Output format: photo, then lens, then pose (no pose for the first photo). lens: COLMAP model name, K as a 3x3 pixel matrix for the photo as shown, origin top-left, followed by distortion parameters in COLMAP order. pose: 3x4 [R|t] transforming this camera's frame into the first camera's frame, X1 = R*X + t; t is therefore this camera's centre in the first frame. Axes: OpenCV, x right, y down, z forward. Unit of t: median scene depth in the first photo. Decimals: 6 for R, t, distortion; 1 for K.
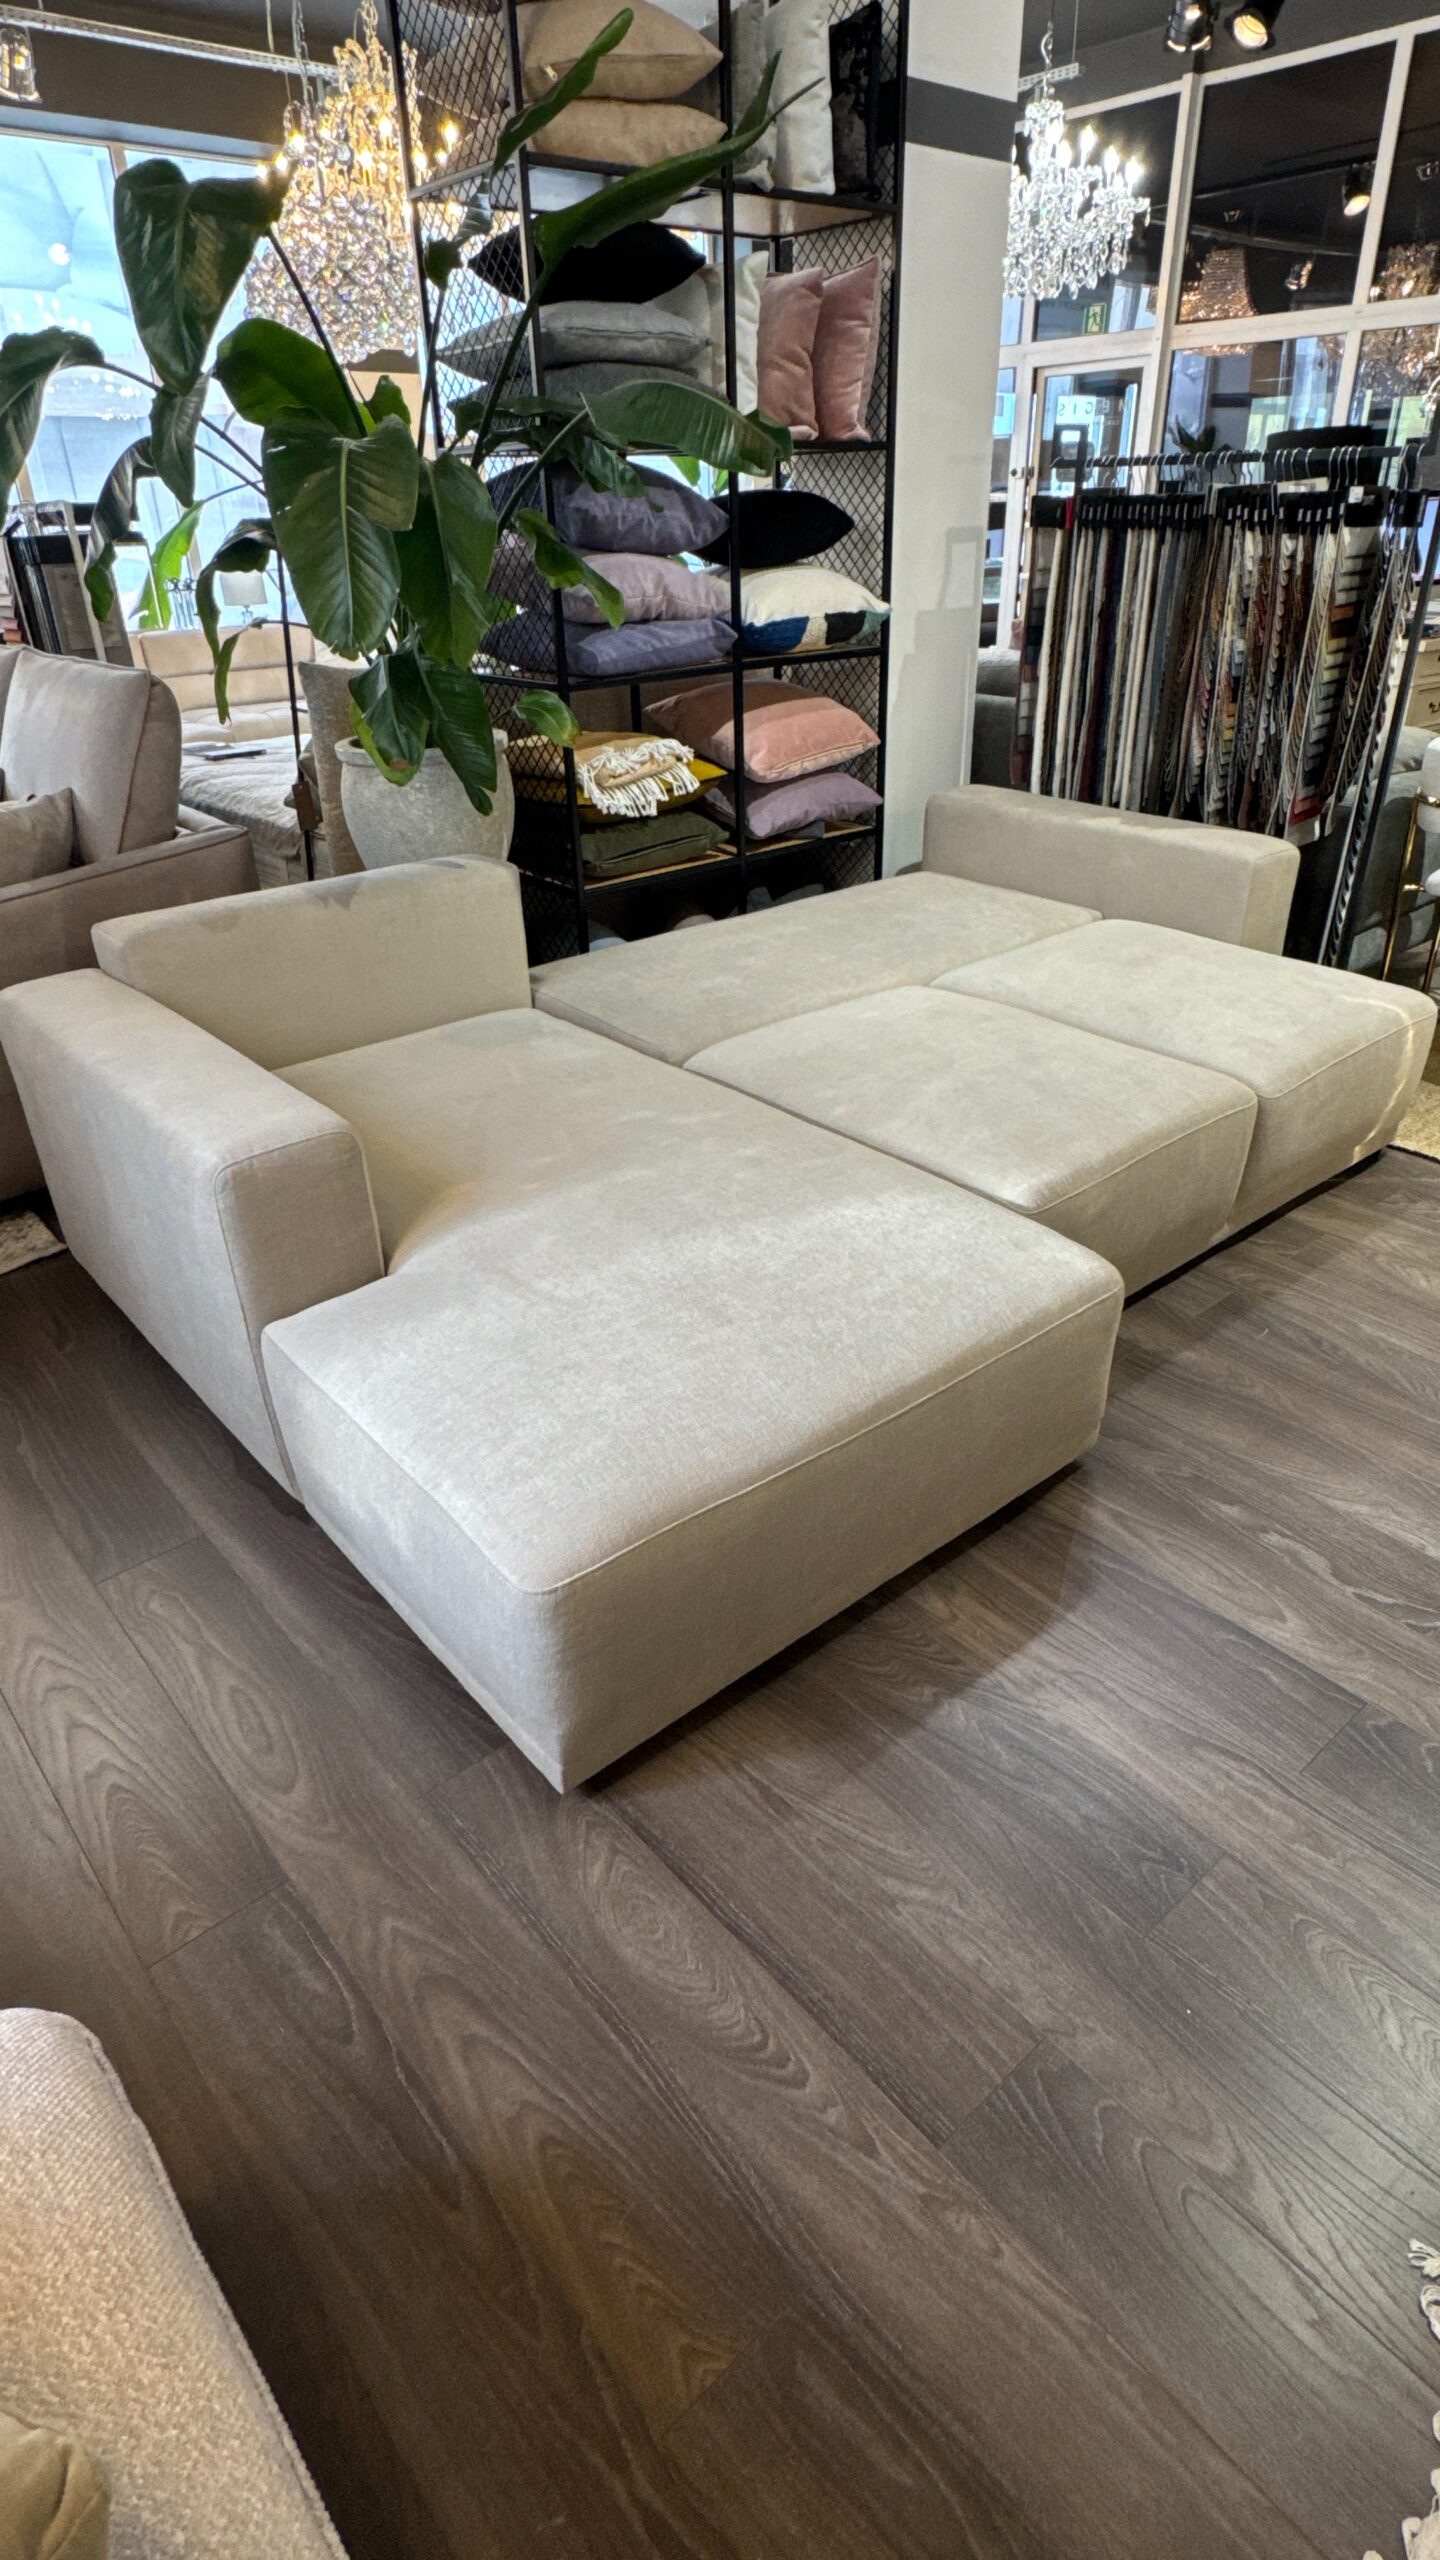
lens RADIAL K [[1328.3, 0, 720.0], [0, 1328.3, 1280.0], [0, 0, 1]] dist [-0.002733, 0.000141]
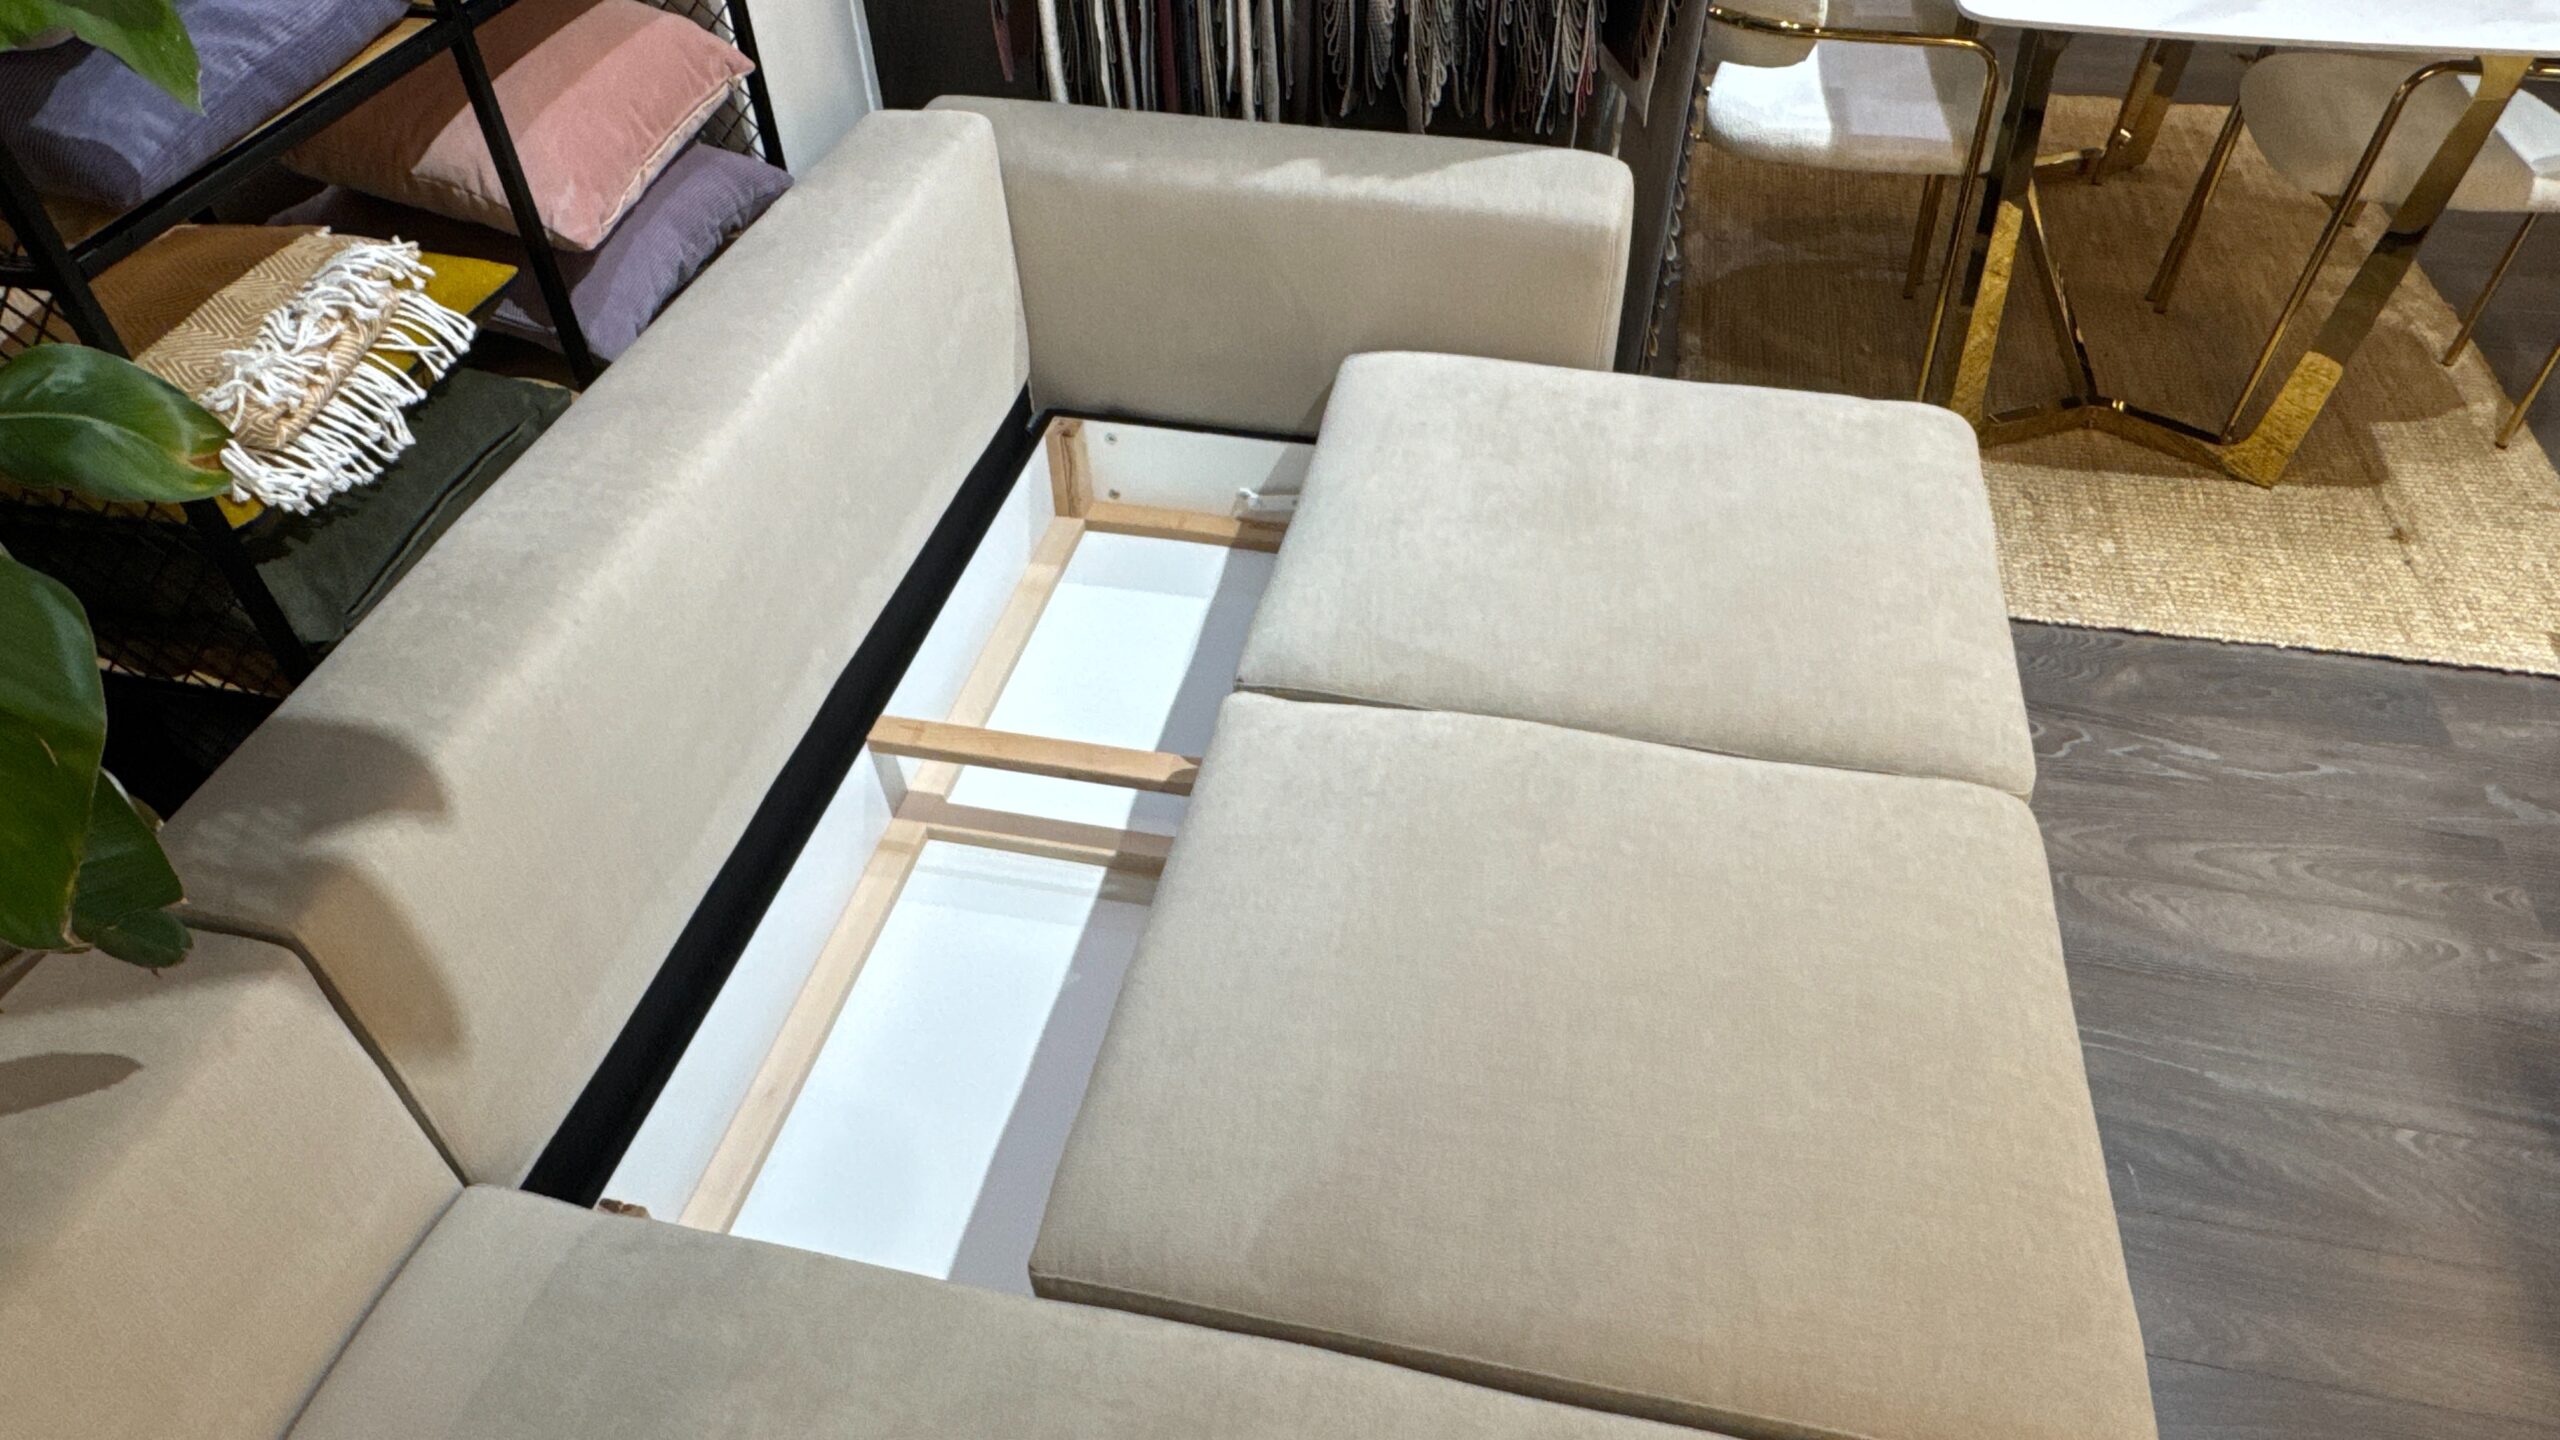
lens RADIAL K [[1564.6, 0, 1265.3], [0, 1564.6, 717.1], [0, 0, 1]] dist [0.003278, 0.001533]
pose [[0.794227, -0.414971, 0.443851, -0.109438], [0.306441, 0.904325, 0.297137, -0.414091], [-0.524688, -0.099980, 0.845403, 0.552853]]
